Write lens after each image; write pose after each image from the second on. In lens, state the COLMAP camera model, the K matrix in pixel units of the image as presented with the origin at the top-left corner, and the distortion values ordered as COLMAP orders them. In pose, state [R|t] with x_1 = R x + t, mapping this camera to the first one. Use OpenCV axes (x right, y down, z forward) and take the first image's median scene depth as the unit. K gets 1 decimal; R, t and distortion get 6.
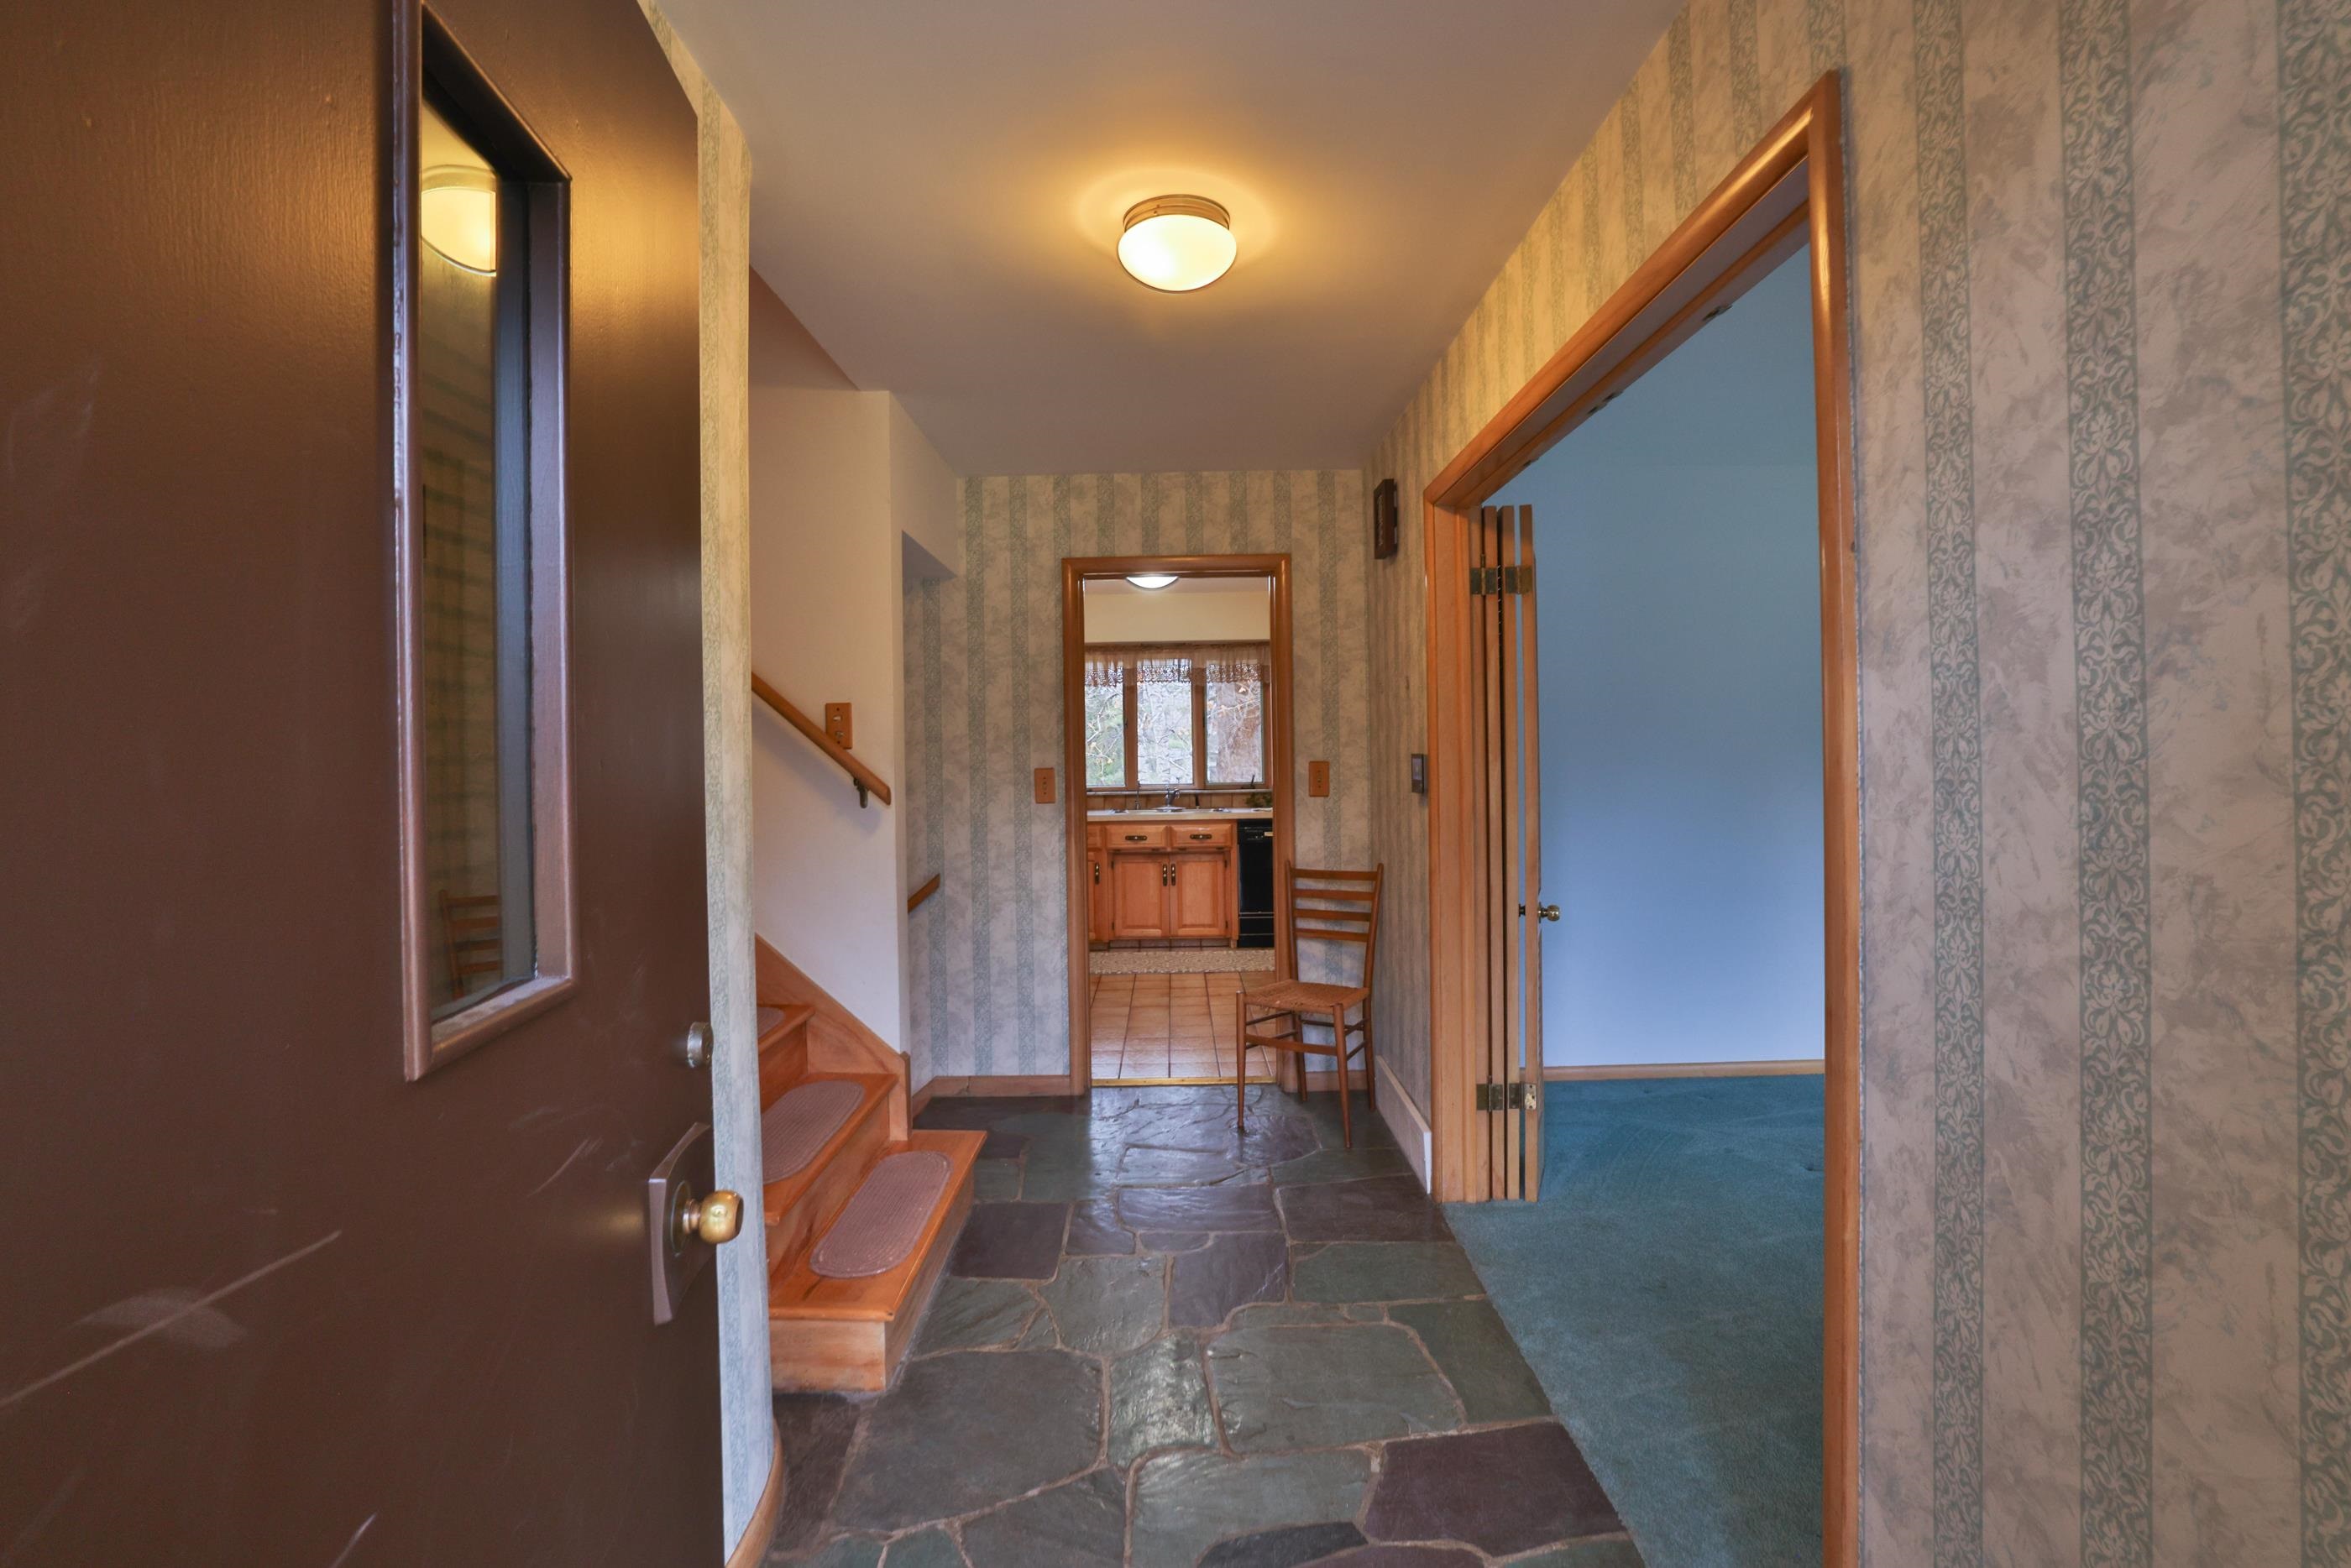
lens RADIAL K [[1057.6, 0, 1159.2], [0, 1057.6, 753.1], [0, 0, 1]] dist [-0.039441, 0.012937]
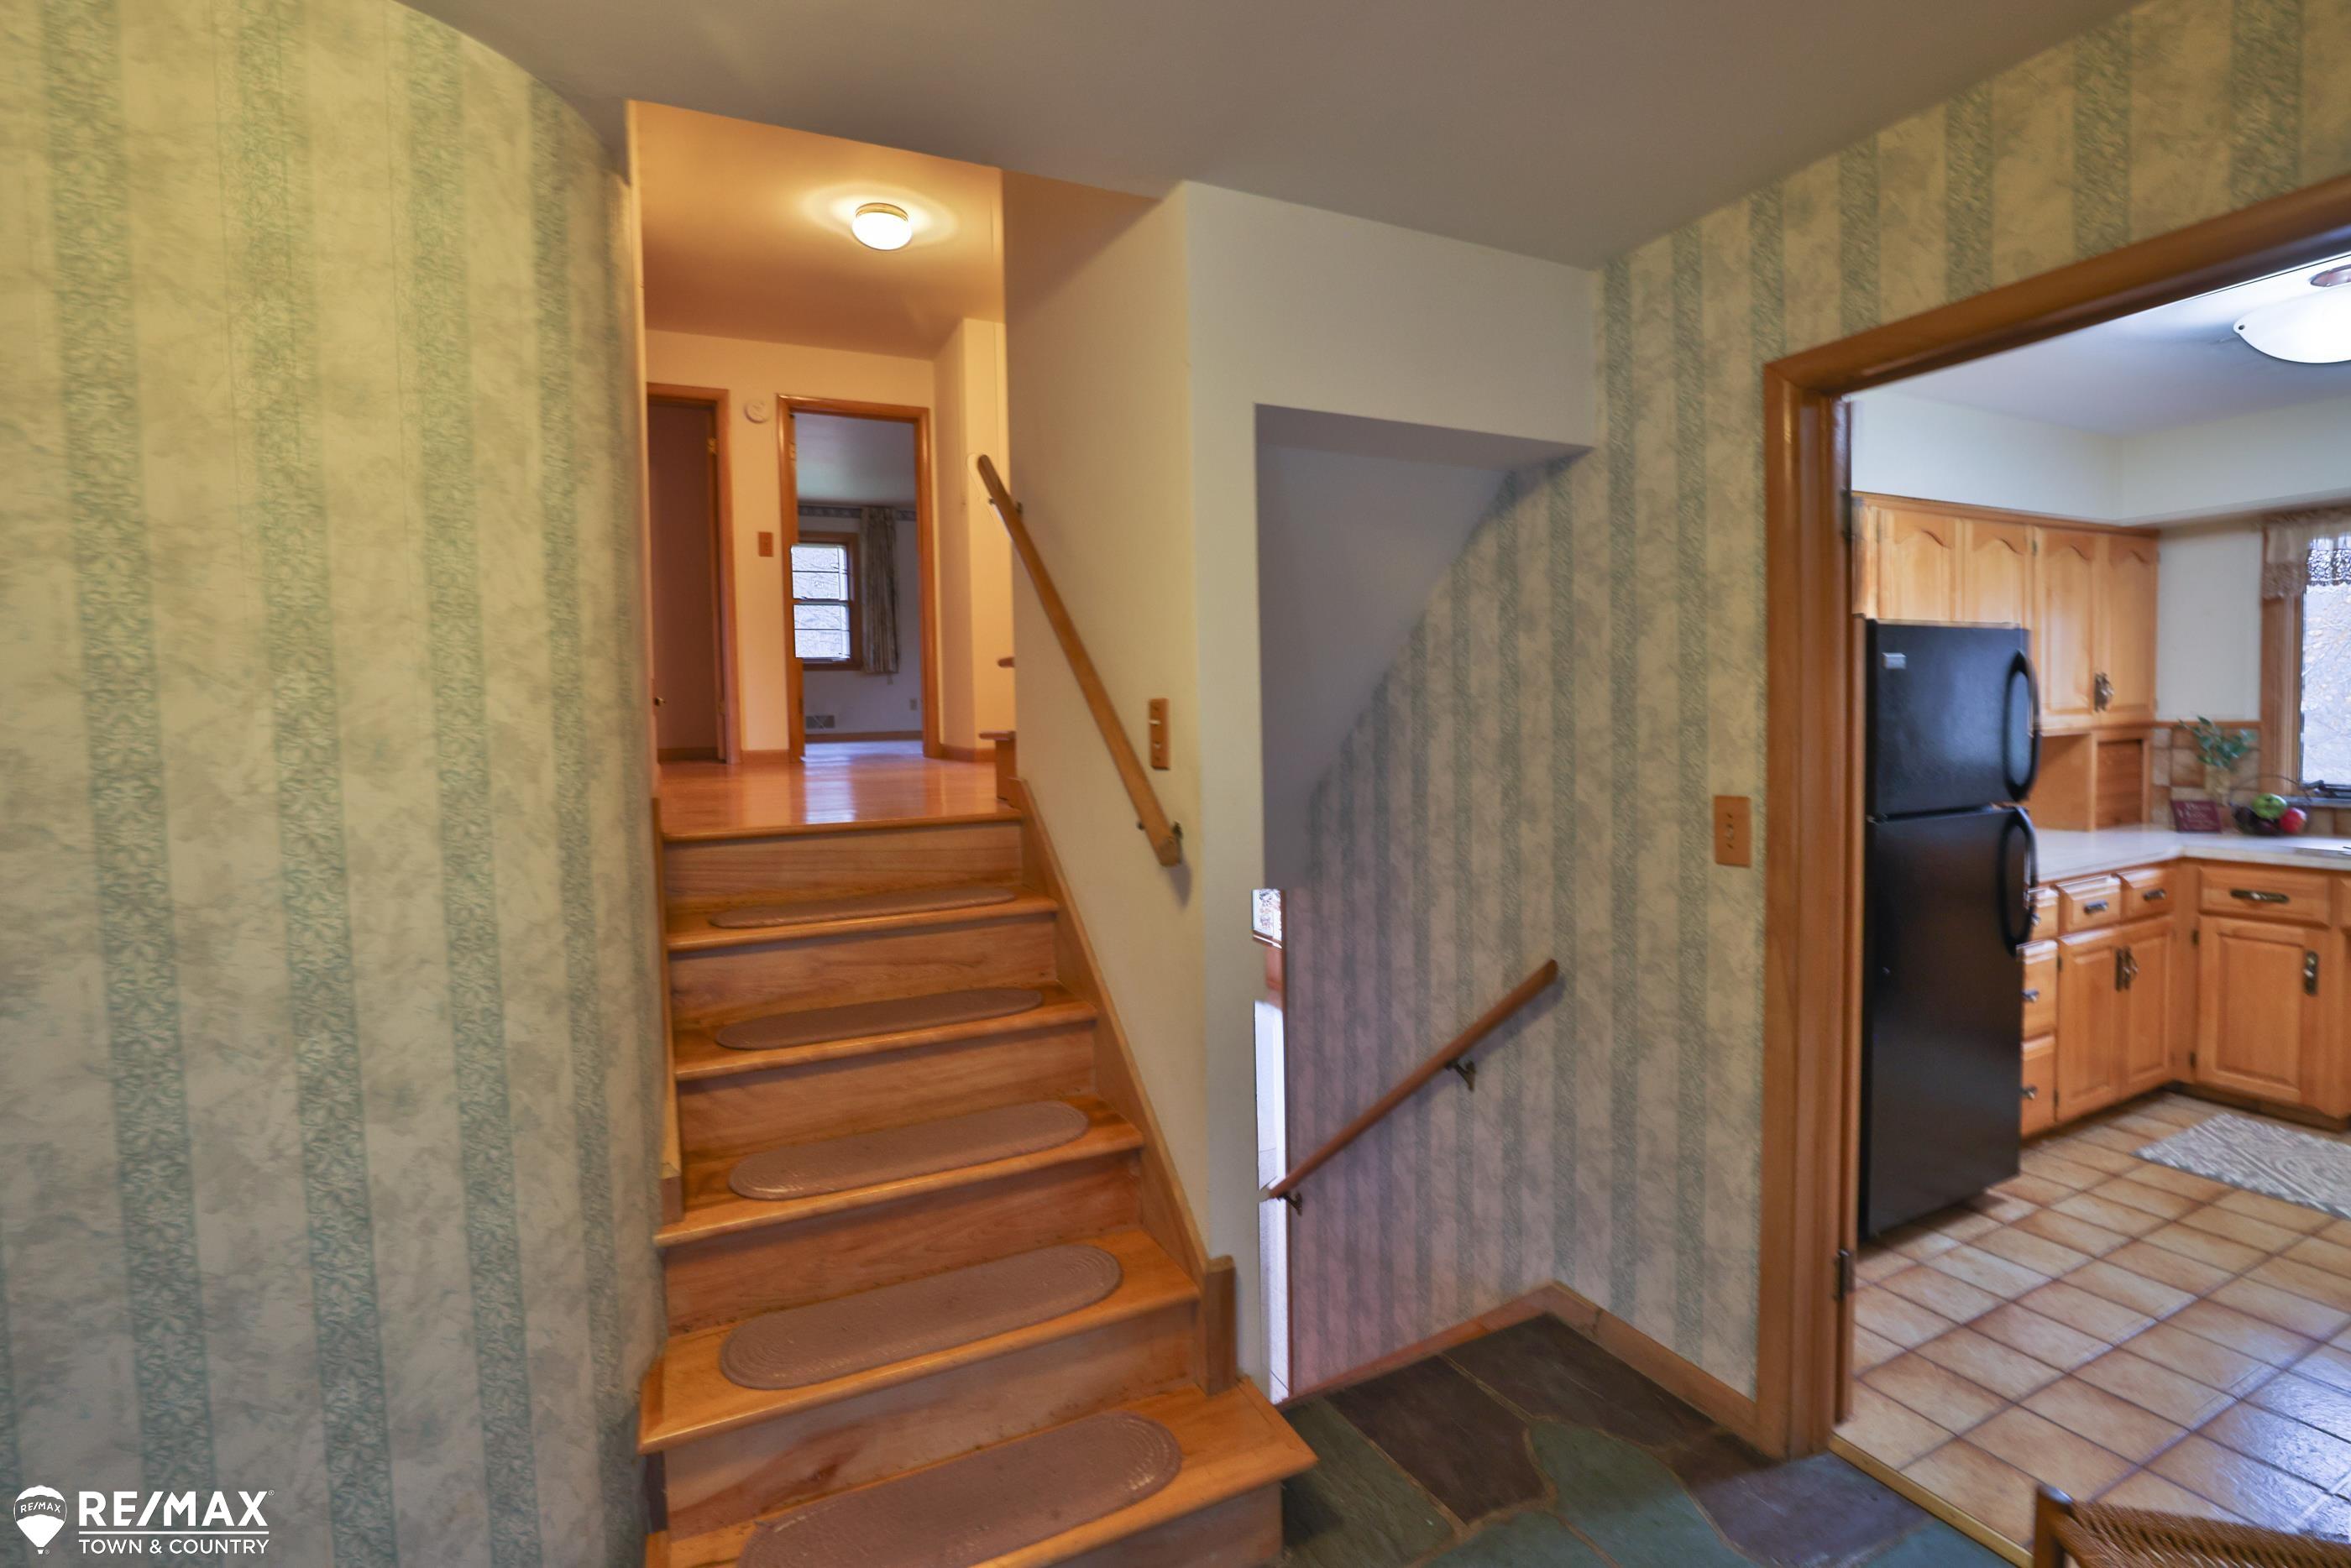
lens RADIAL K [[1057.6, 0, 1167.9], [0, 1057.6, 752.8], [0, 0, 1]] dist [-0.039441, 0.012937]
pose [[0.439893, 0.042467, -0.897045, 0.220537], [0.015967, 0.998354, 0.055093, -0.038284], [0.897908, -0.038558, 0.438491, 0.539121]]
